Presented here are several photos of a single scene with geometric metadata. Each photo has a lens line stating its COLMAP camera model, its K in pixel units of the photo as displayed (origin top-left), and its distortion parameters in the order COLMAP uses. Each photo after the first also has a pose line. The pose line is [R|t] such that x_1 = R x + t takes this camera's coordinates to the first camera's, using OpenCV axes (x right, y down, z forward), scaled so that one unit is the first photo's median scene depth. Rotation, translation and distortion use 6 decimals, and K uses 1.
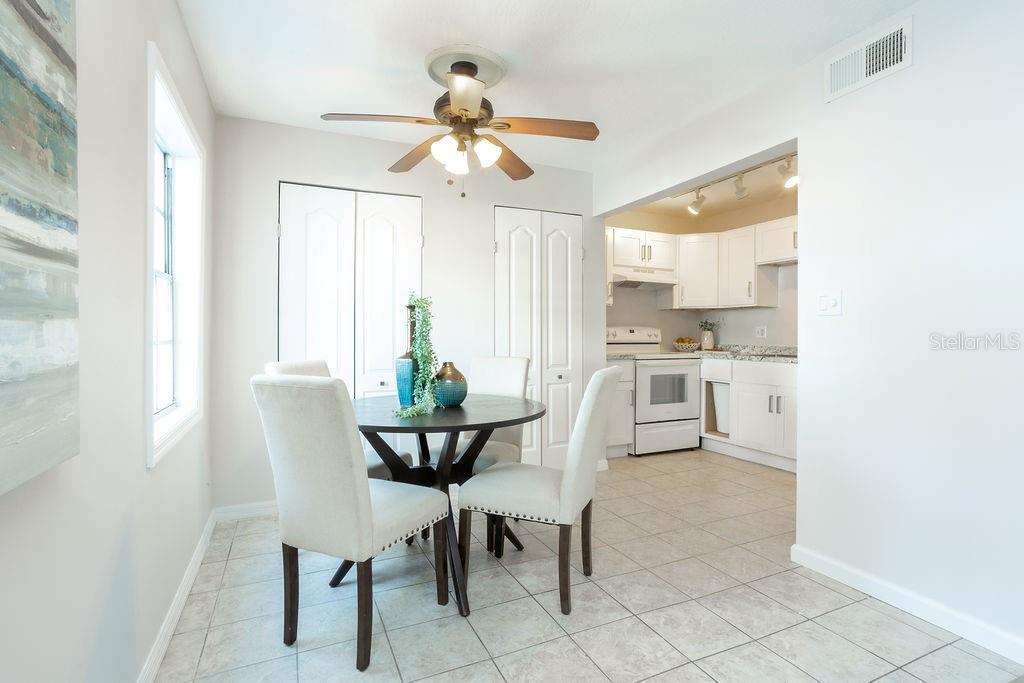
lens RADIAL K [[503.6, 0, 513.3], [0, 503.6, 336.5], [0, 0, 1]] dist [-0.052801, 0.000567]
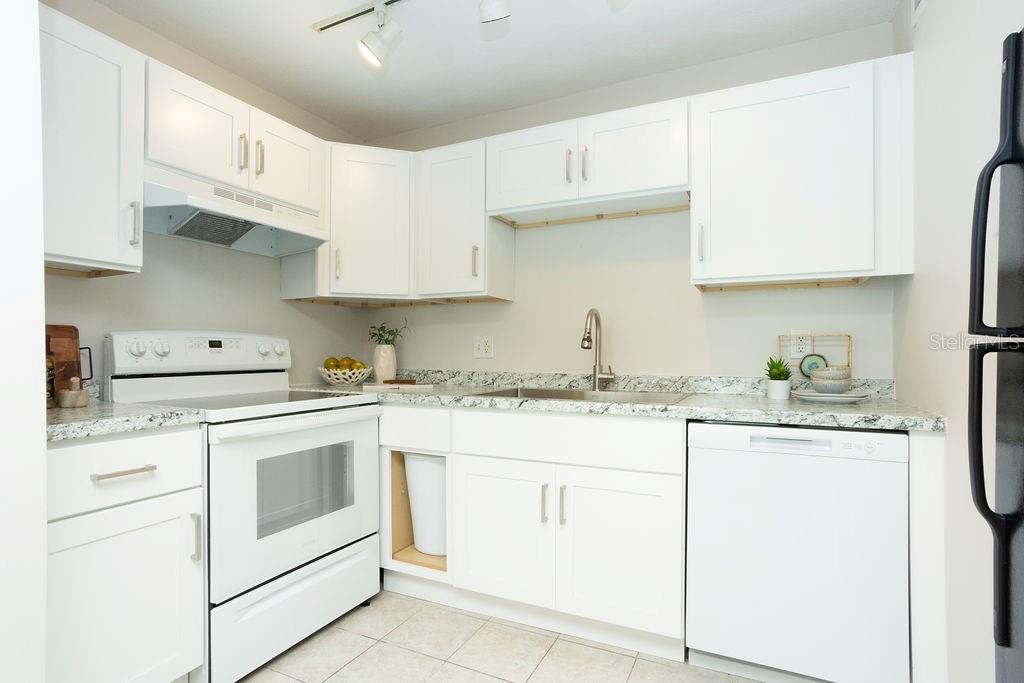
lens RADIAL K [[503.6, 0, 542.7], [0, 503.6, 357.4], [0, 0, 1]] dist [-0.052801, 0.000567]
pose [[0.743312, -0.011306, 0.668849, 0.177301], [0.003585, 0.999910, 0.012918, -0.003851], [-0.668935, -0.007204, 0.743286, 0.552925]]
